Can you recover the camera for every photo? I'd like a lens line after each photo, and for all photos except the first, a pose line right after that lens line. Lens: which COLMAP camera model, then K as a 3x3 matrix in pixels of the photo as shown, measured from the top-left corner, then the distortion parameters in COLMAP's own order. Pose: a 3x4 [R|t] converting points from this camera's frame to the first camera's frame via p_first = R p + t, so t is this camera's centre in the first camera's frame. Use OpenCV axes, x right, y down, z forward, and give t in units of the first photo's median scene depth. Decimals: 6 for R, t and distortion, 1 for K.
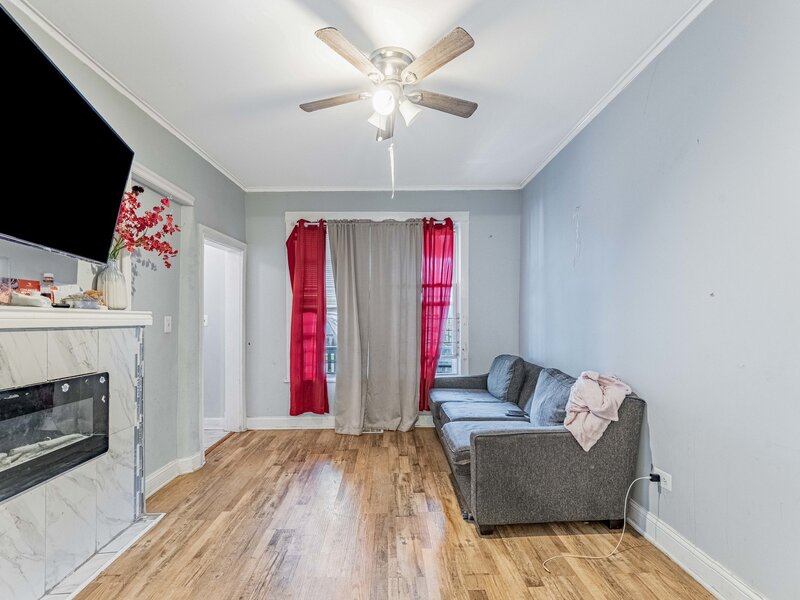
lens RADIAL K [[366.4, 0, 398.9], [0, 366.4, 316.0], [0, 0, 1]] dist [-0.000794, -0.000105]
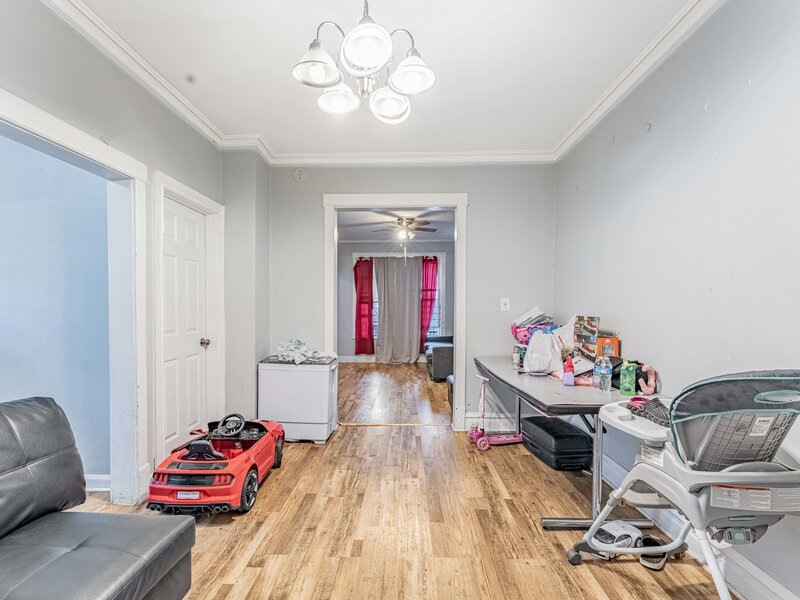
lens RADIAL K [[366.4, 0, 398.9], [0, 366.4, 316.0], [0, 0, 1]] dist [-0.000794, -0.000105]
pose [[0.998869, 0.007427, -0.046971, 0.036154], [-0.005724, 0.999325, 0.036300, -0.015775], [0.047209, -0.035990, 0.998236, -0.978559]]
